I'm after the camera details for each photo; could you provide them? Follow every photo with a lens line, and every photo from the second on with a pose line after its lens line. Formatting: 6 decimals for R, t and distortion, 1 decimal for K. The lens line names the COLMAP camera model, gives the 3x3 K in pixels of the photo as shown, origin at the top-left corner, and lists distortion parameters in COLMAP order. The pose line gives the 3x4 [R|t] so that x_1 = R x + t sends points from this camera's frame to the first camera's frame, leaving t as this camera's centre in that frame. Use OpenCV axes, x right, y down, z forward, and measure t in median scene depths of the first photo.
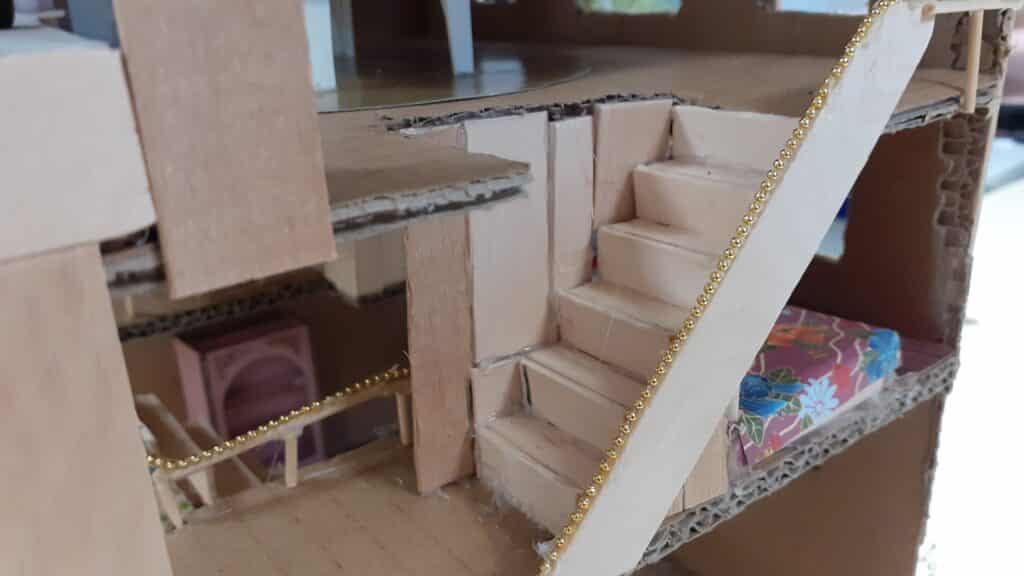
lens RADIAL K [[813.3, 0, 505.1], [0, 813.3, 297.1], [0, 0, 1]] dist [-0.040244, 0.018312]
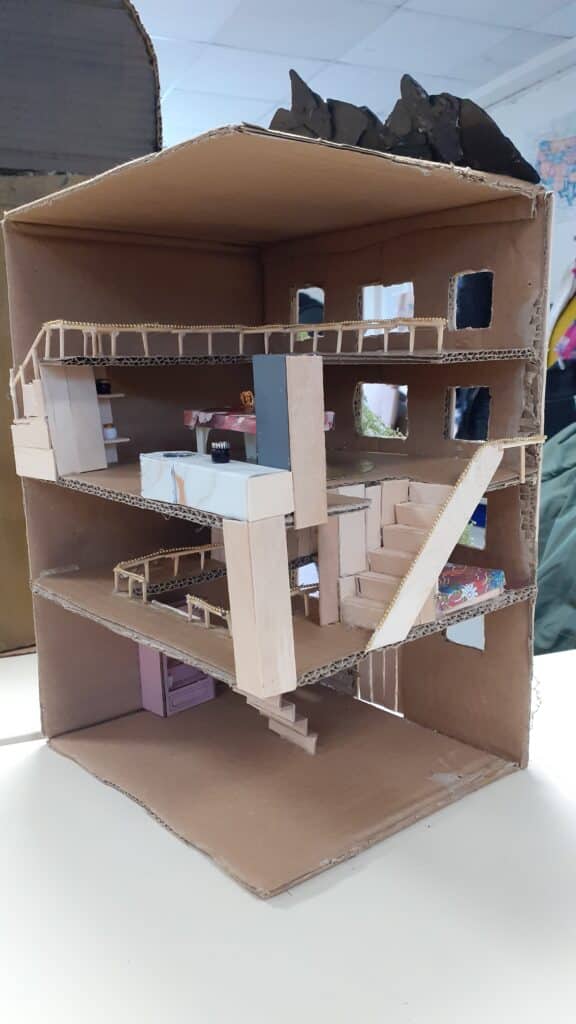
lens RADIAL K [[813.3, 0, 286.8], [0, 813.3, 511.2], [0, 0, 1]] dist [-0.040244, 0.018312]
pose [[0.997893, -0.004481, 0.064728, -0.382977], [0.016264, 0.983038, -0.182680, 0.355222], [-0.062812, 0.183348, 0.981039, -1.642291]]
